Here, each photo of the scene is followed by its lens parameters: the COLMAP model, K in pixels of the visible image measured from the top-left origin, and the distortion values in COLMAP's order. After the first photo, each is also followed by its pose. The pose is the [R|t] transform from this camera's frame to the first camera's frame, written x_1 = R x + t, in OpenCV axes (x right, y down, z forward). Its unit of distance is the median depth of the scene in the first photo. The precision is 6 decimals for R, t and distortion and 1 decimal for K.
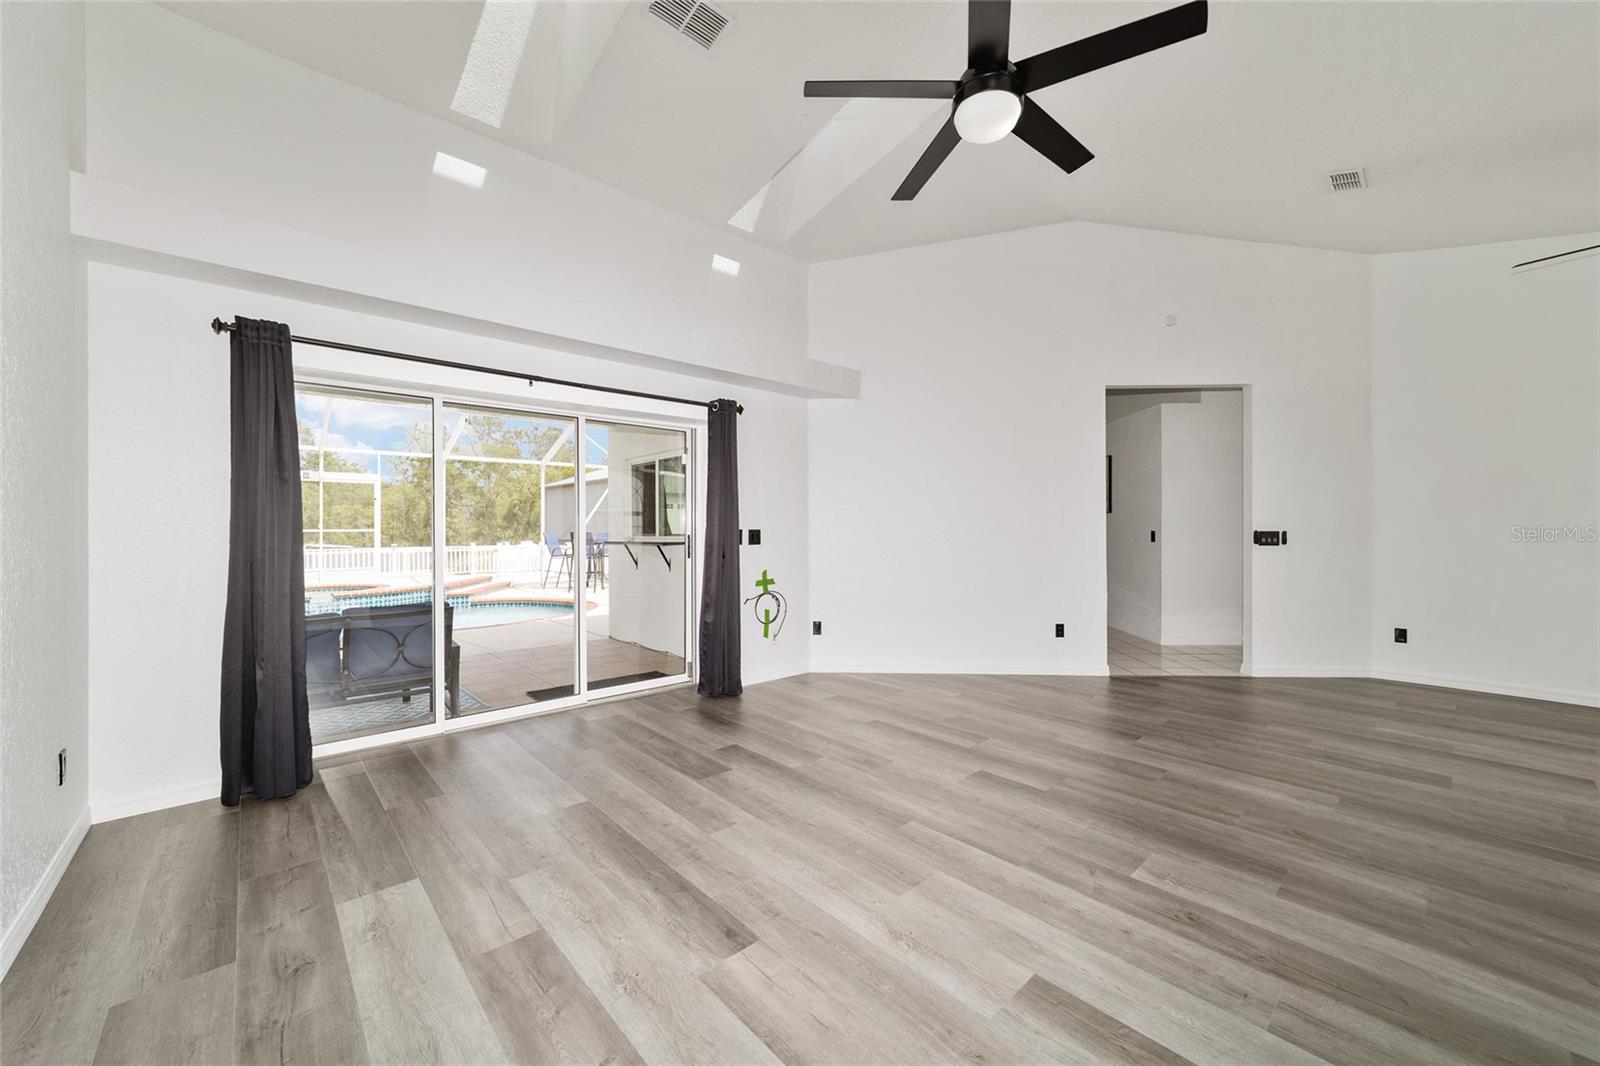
lens RADIAL K [[612.3, 0, 797.7], [0, 612.3, 529.6], [0, 0, 1]] dist [-0.017968, 0.008925]
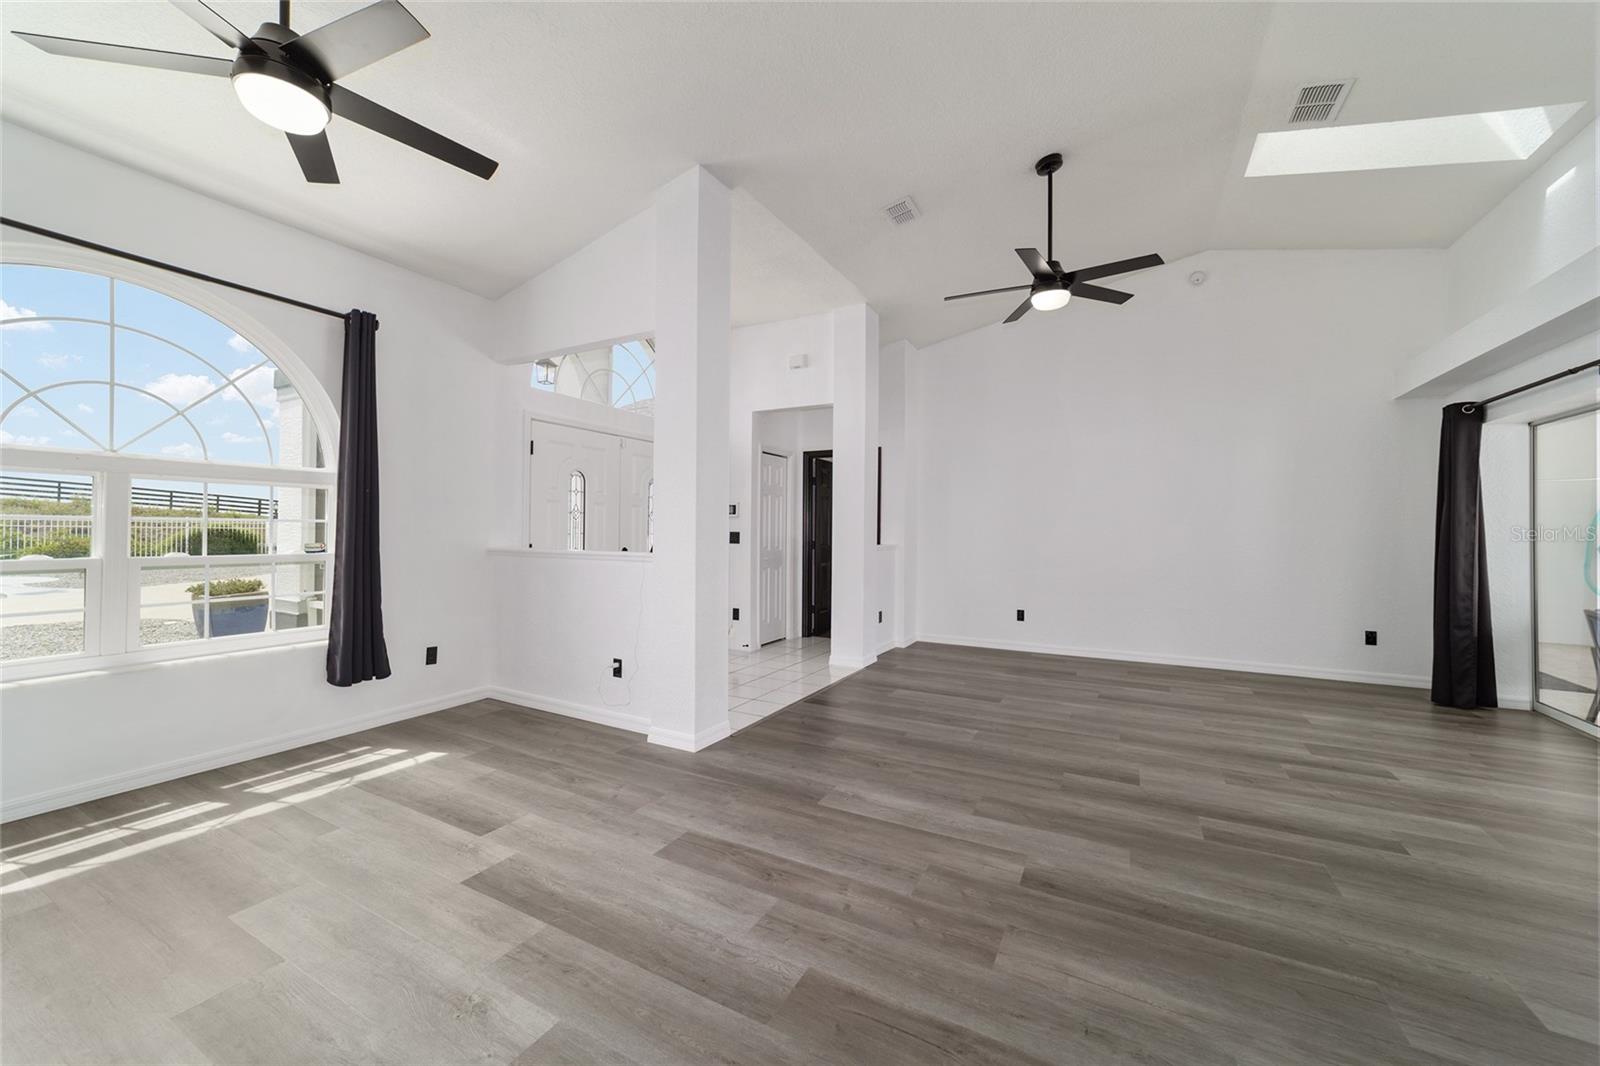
lens RADIAL K [[612.3, 0, 797.7], [0, 612.3, 529.6], [0, 0, 1]] dist [-0.017968, 0.008925]
pose [[-0.944876, -0.008847, -0.327310, 1.082987], [-0.009181, 0.999958, -0.000524, -0.001029], [0.327301, 0.002510, -0.944917, 1.663578]]
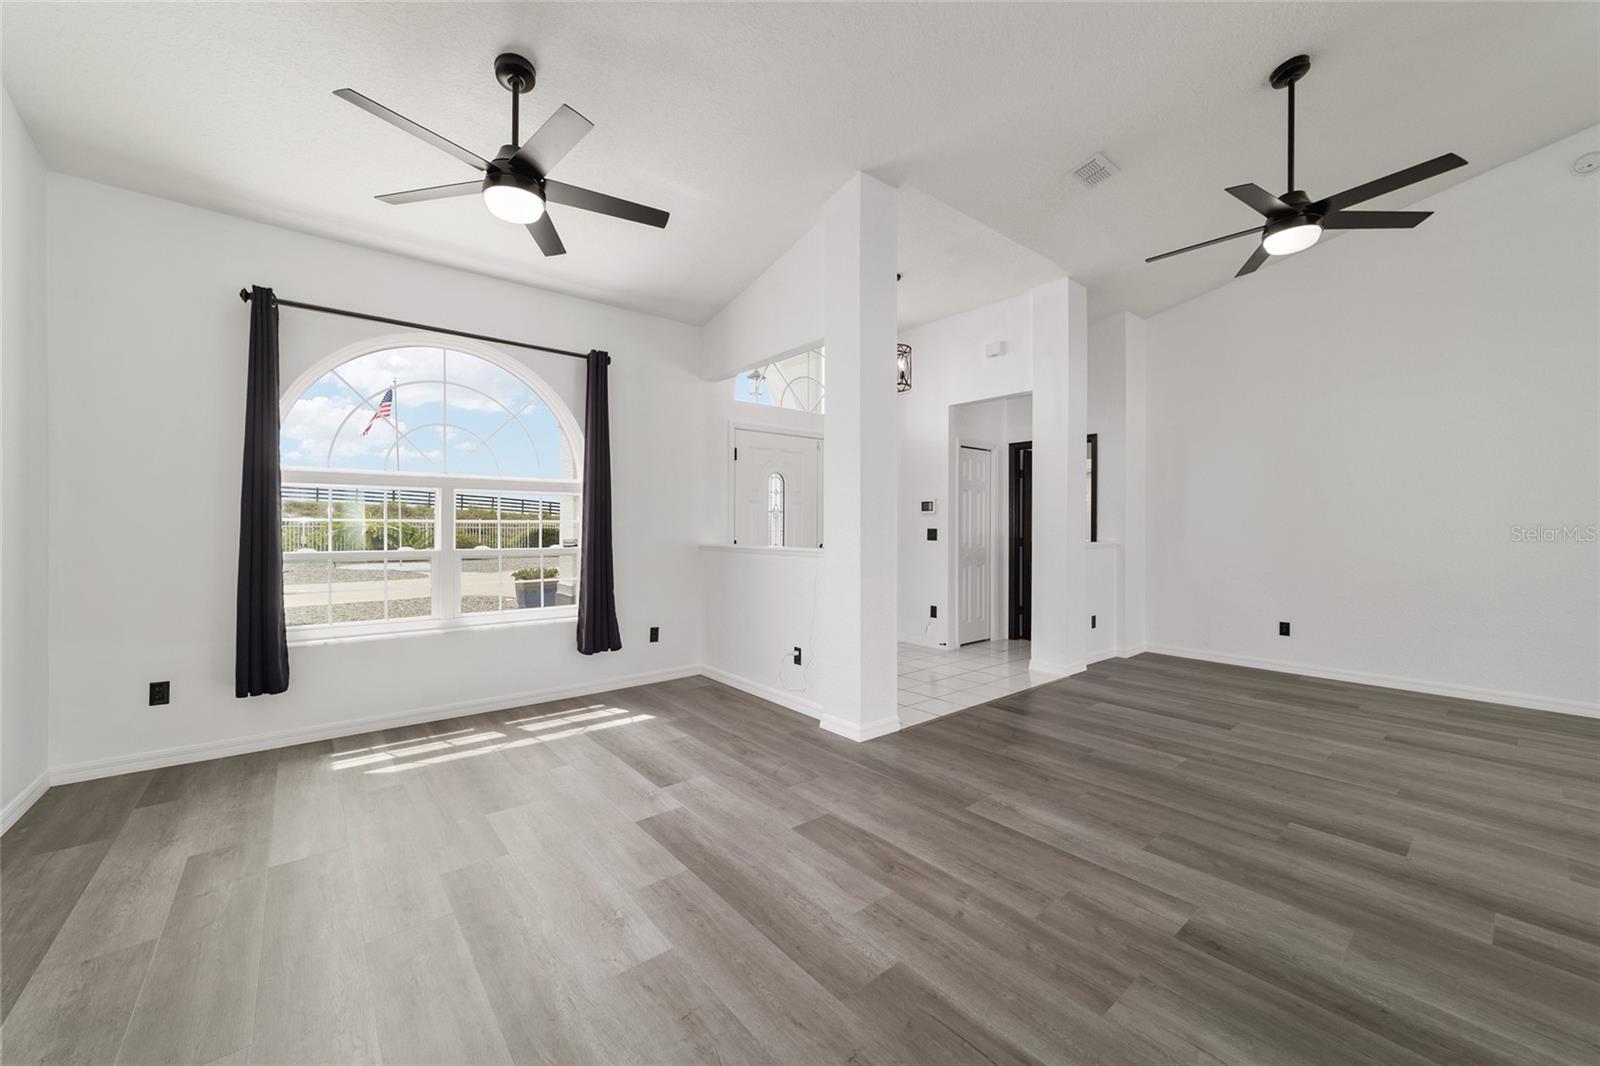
lens RADIAL K [[612.3, 0, 797.7], [0, 612.3, 529.6], [0, 0, 1]] dist [-0.017968, 0.008925]
pose [[-0.998737, -0.002642, 0.050182, 0.960132], [-0.002316, 0.999976, 0.006551, -0.001520], [-0.050198, 0.006427, -0.998719, 1.701408]]
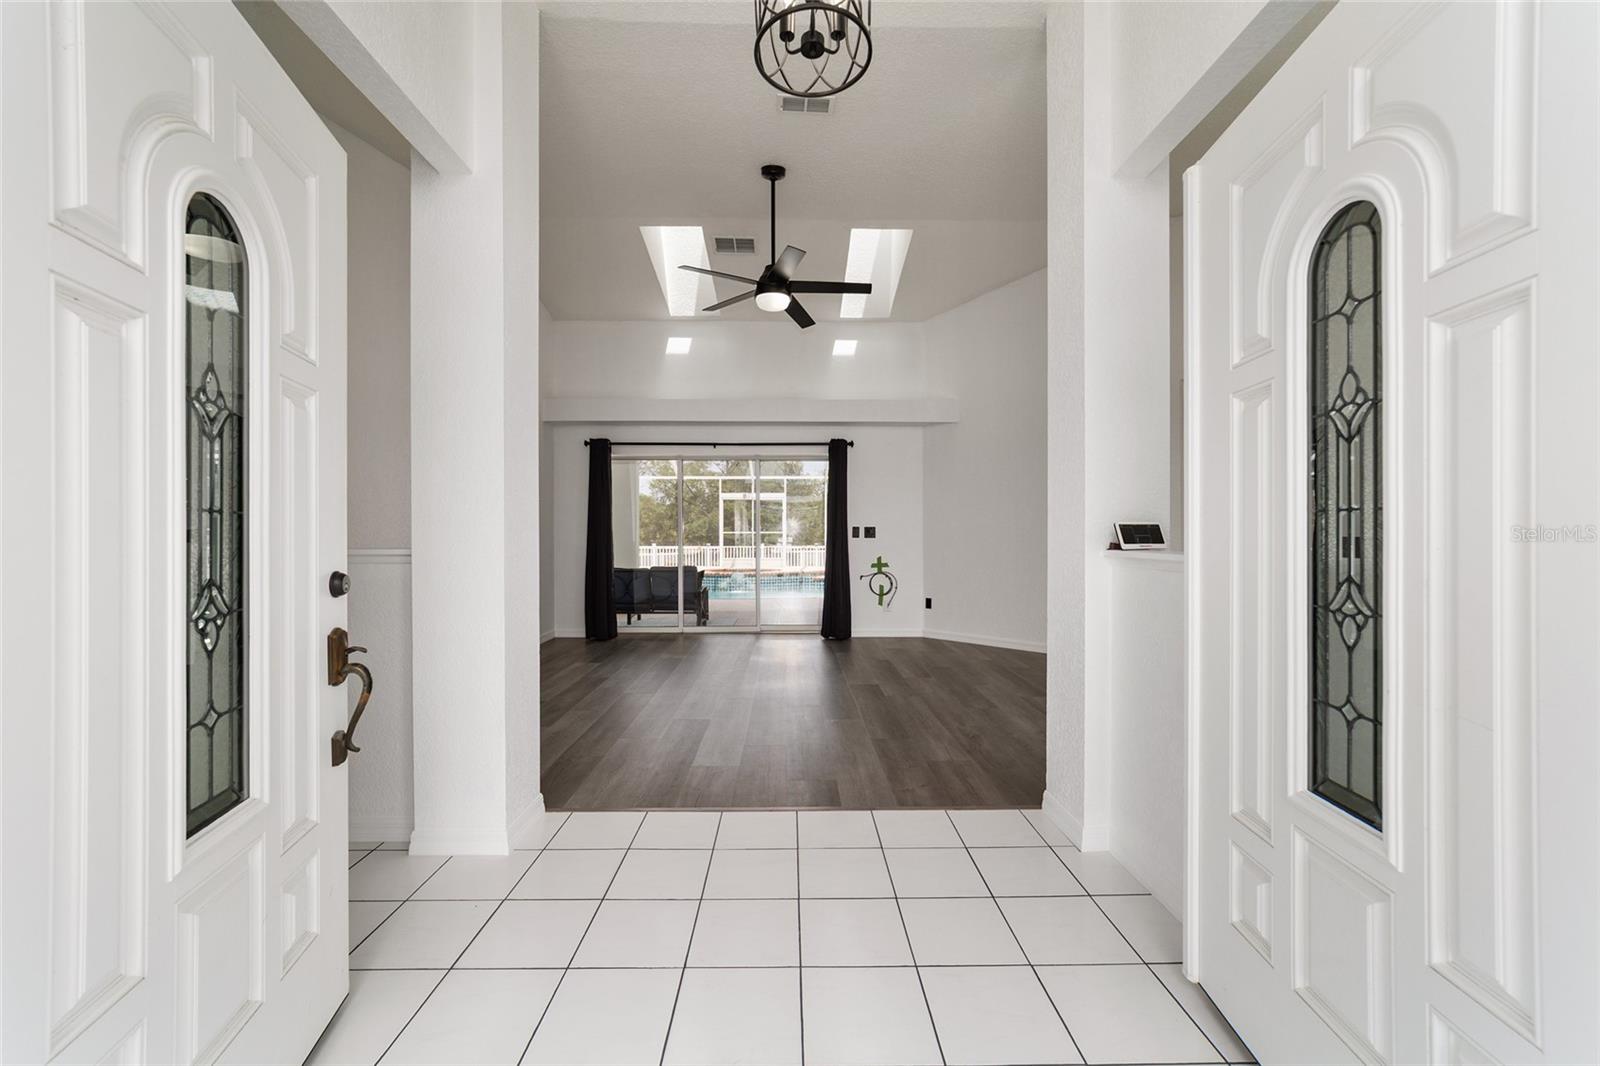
lens RADIAL K [[612.3, 0, 797.7], [0, 612.3, 529.6], [0, 0, 1]] dist [-0.017968, 0.008925]
pose [[0.755215, -0.005176, -0.655457, 1.099846], [-0.000389, 0.999965, -0.008344, 0.027039], [0.655477, 0.006557, 0.755186, -0.253589]]
